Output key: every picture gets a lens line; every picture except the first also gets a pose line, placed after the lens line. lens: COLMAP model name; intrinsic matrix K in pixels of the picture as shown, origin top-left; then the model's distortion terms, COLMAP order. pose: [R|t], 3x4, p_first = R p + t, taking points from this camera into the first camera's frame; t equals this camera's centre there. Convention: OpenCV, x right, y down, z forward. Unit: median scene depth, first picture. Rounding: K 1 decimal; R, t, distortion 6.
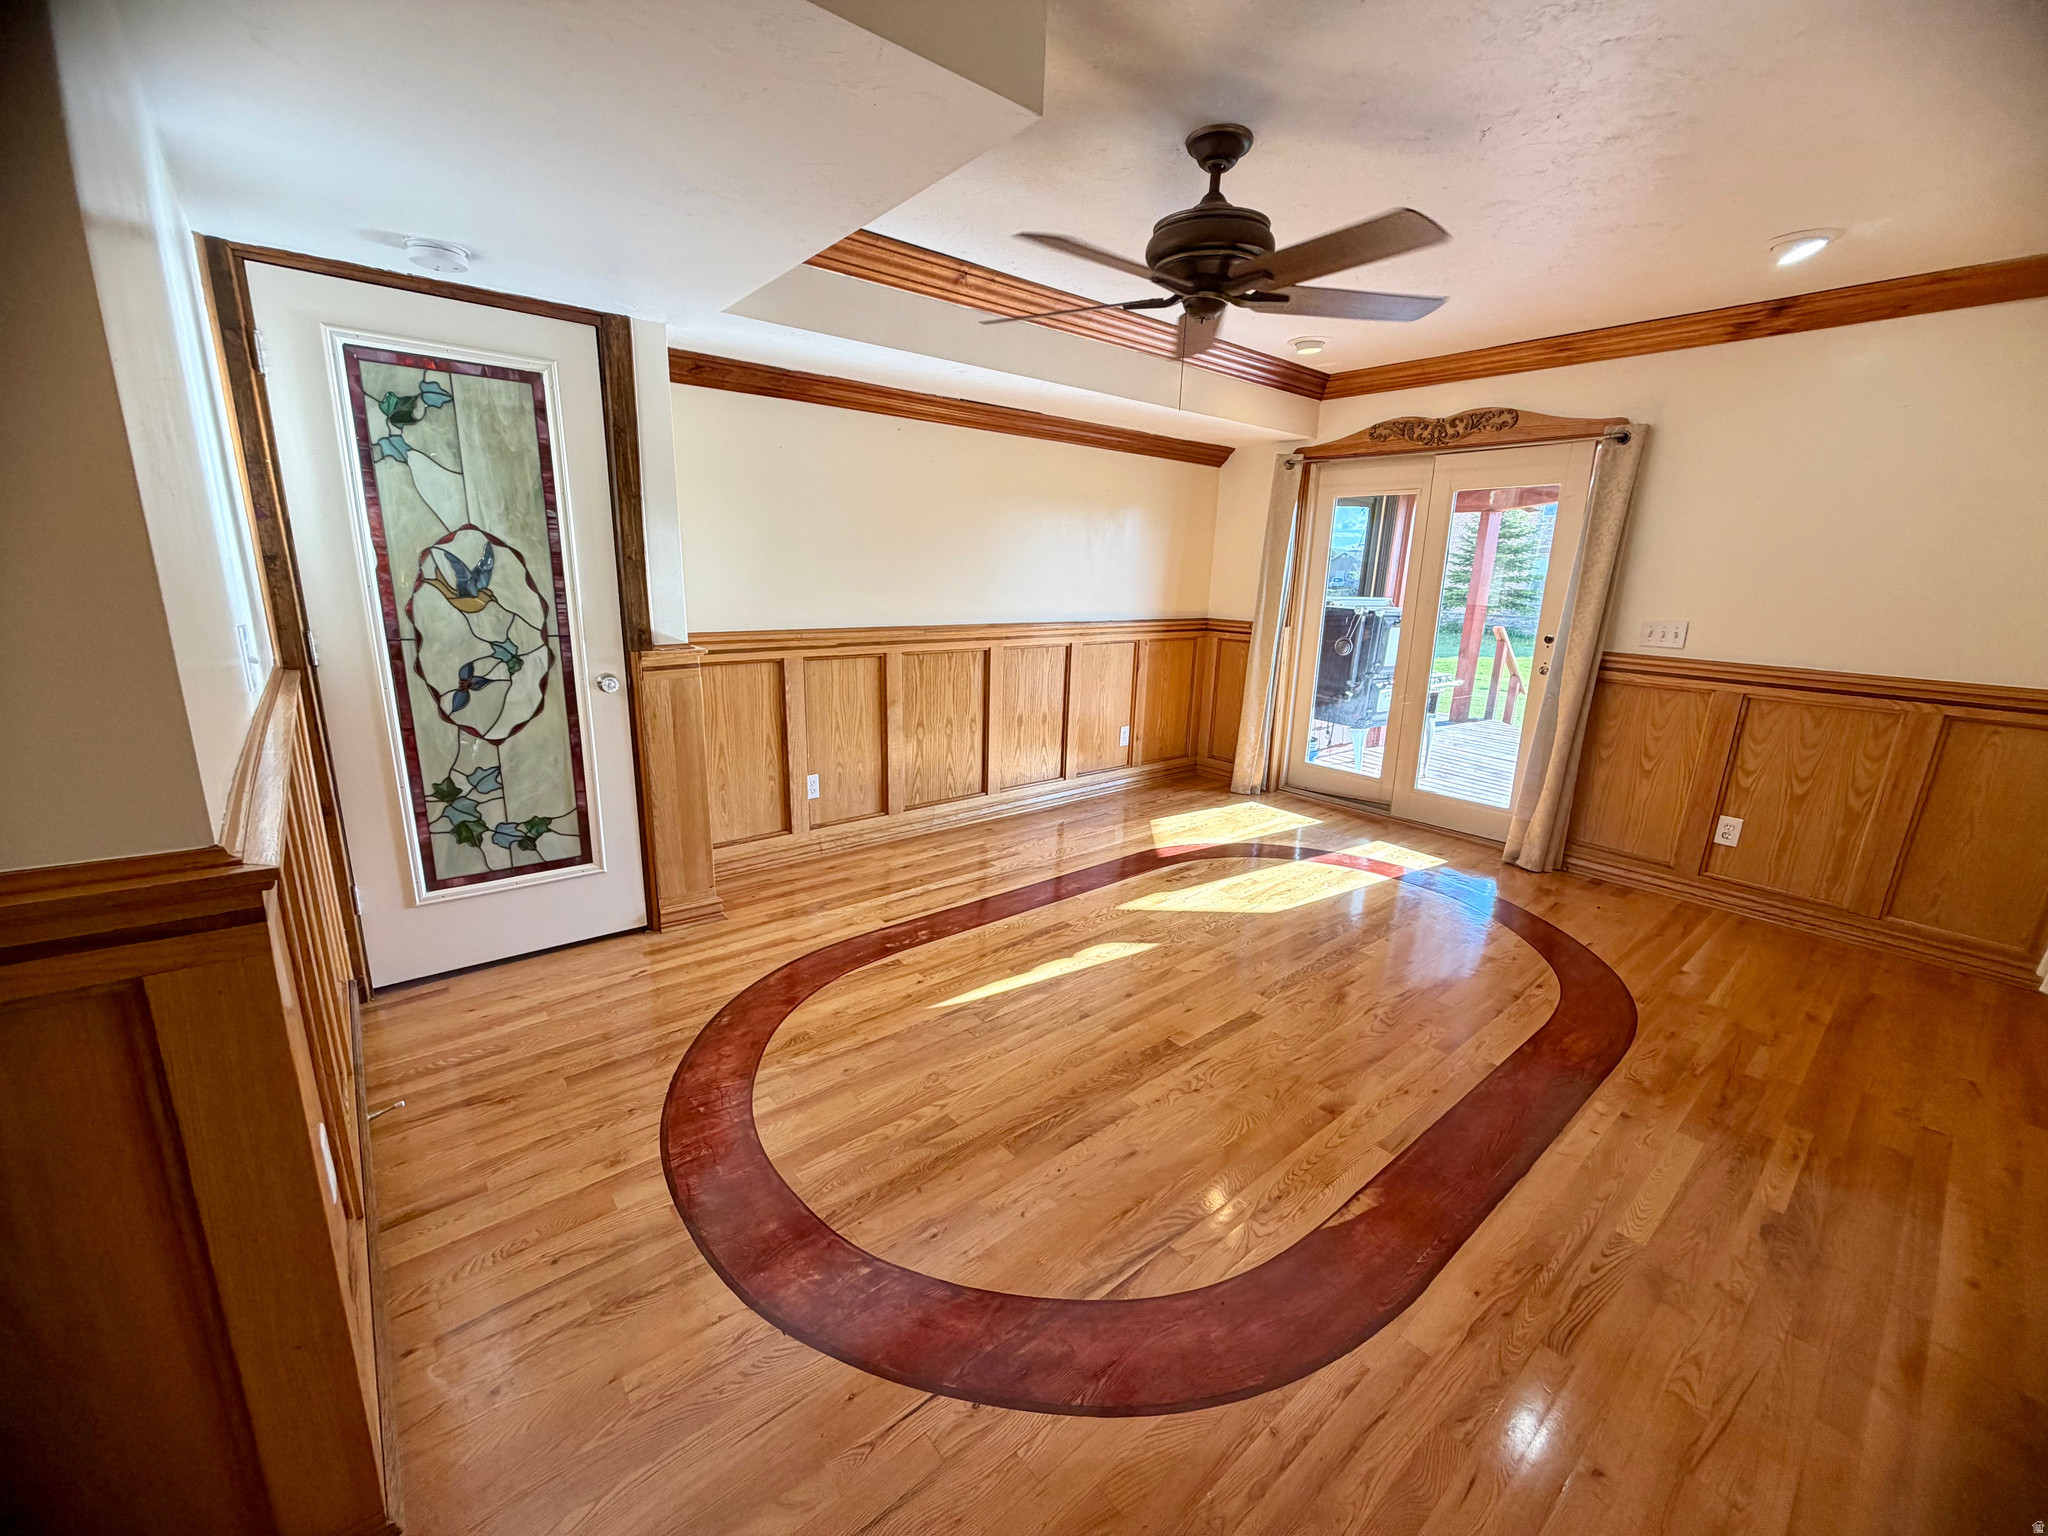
lens RADIAL K [[815.2, 0, 1018.4], [0, 815.2, 769.9], [0, 0, 1]] dist [0.002542, -0.000643]
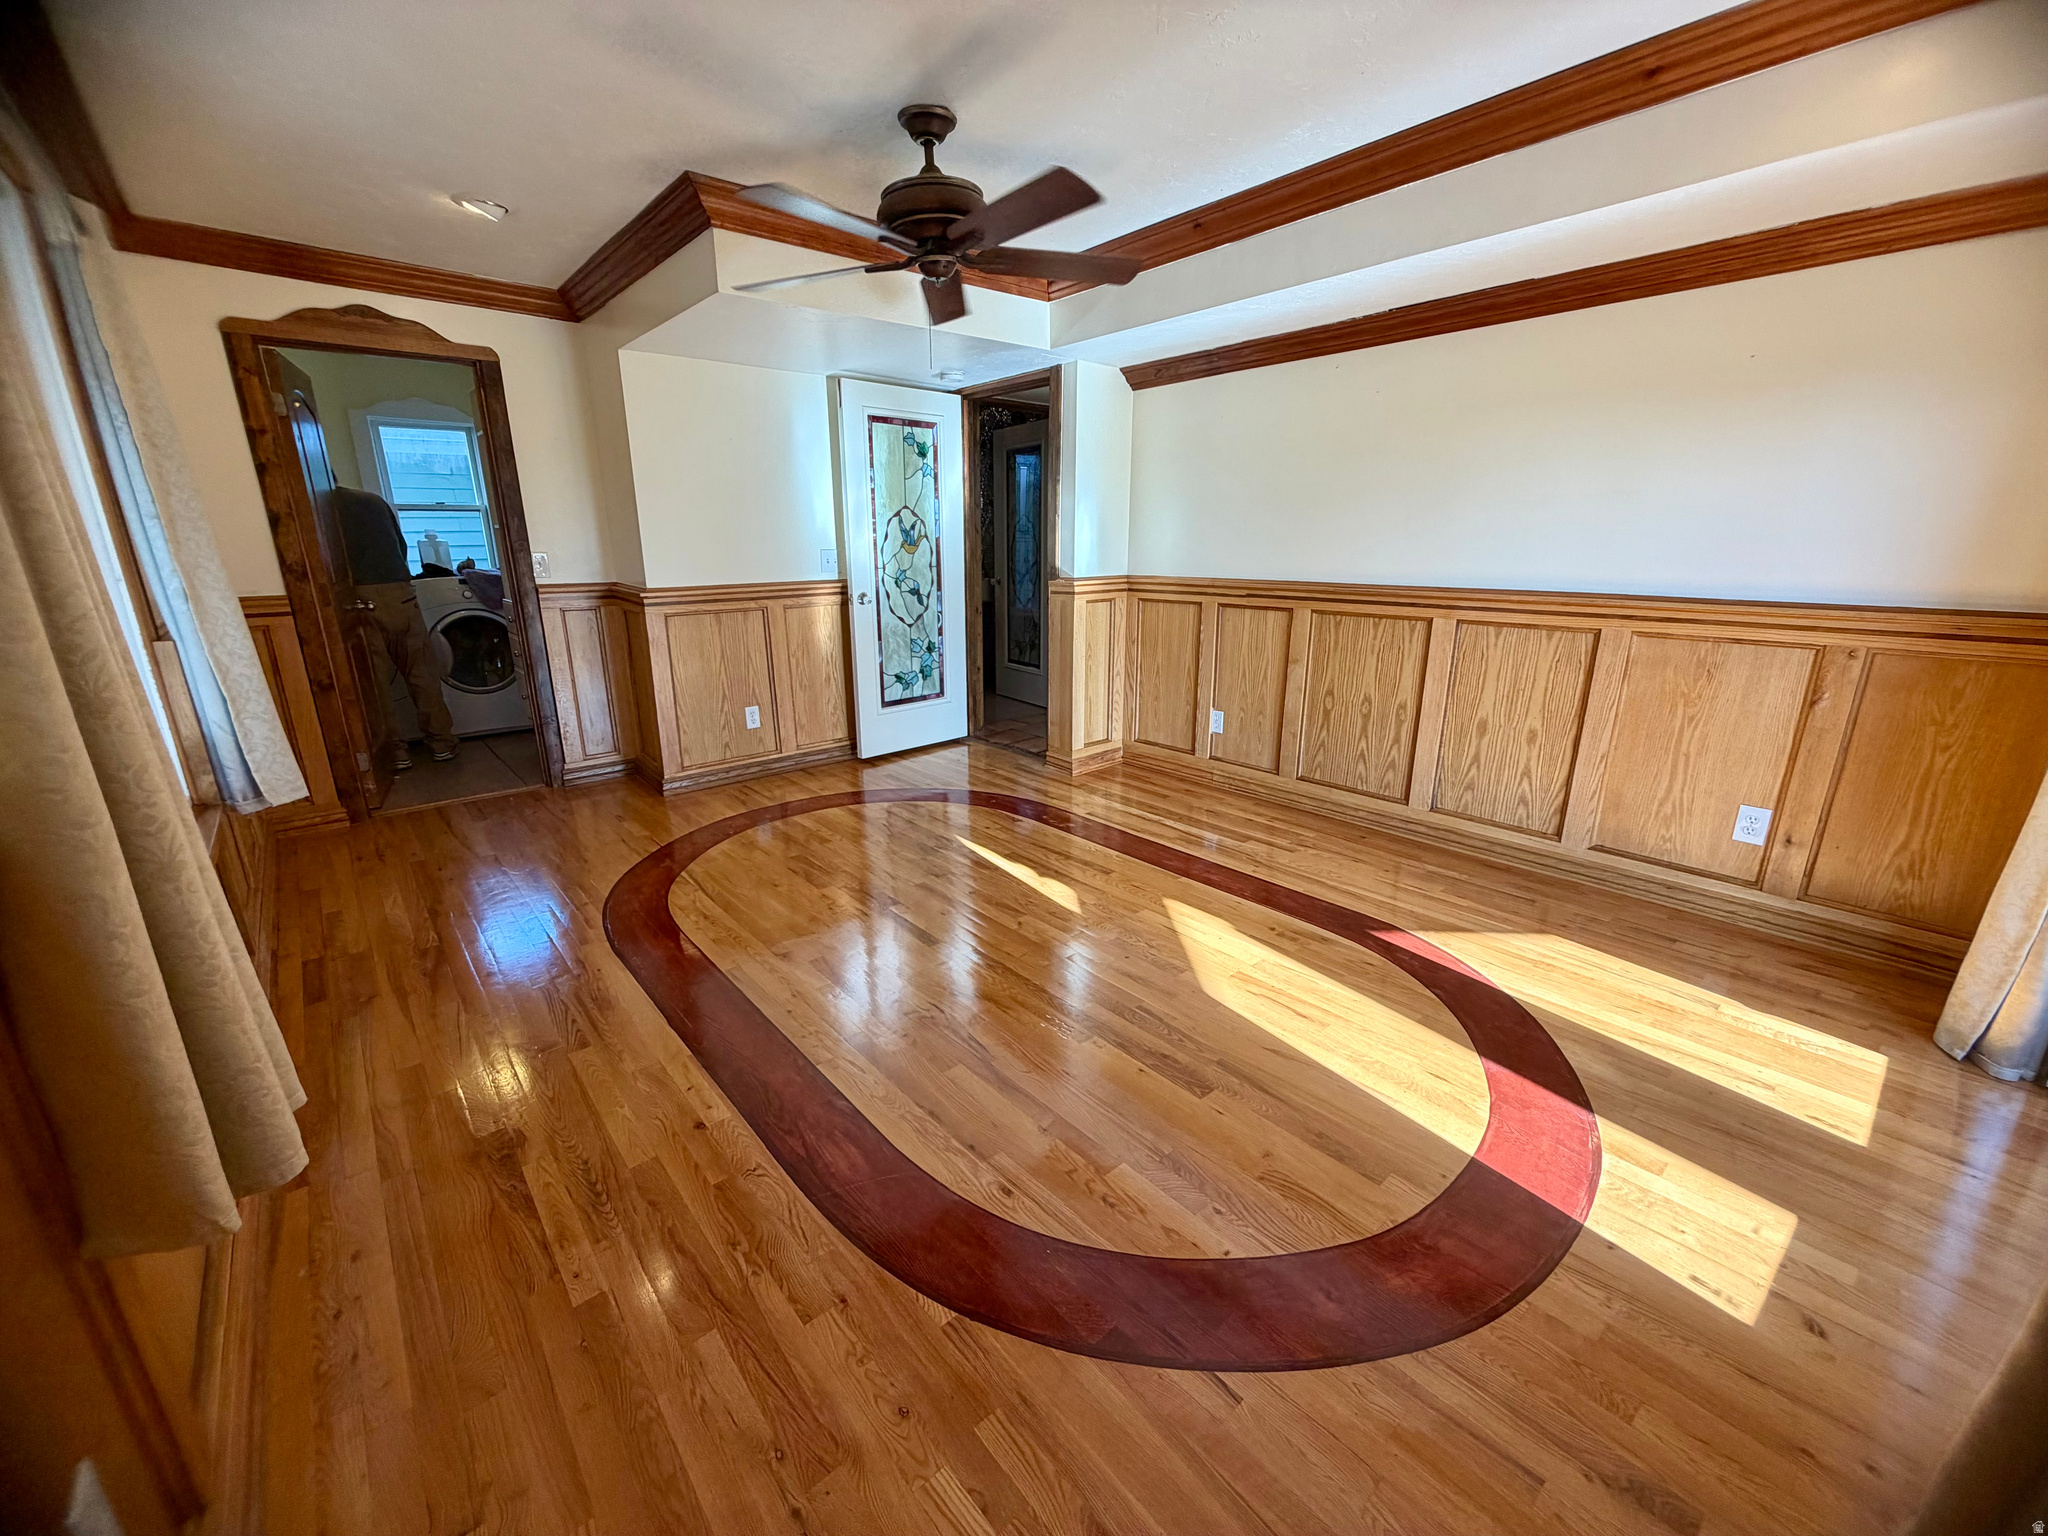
lens RADIAL K [[815.2, 0, 1019.6], [0, 815.2, 773.7], [0, 0, 1]] dist [0.002542, -0.000643]
pose [[0.015039, 0.255074, -0.966805, 0.860621], [-0.235676, 0.940576, 0.244488, -0.124663], [0.971715, 0.224175, 0.074260, 0.684603]]
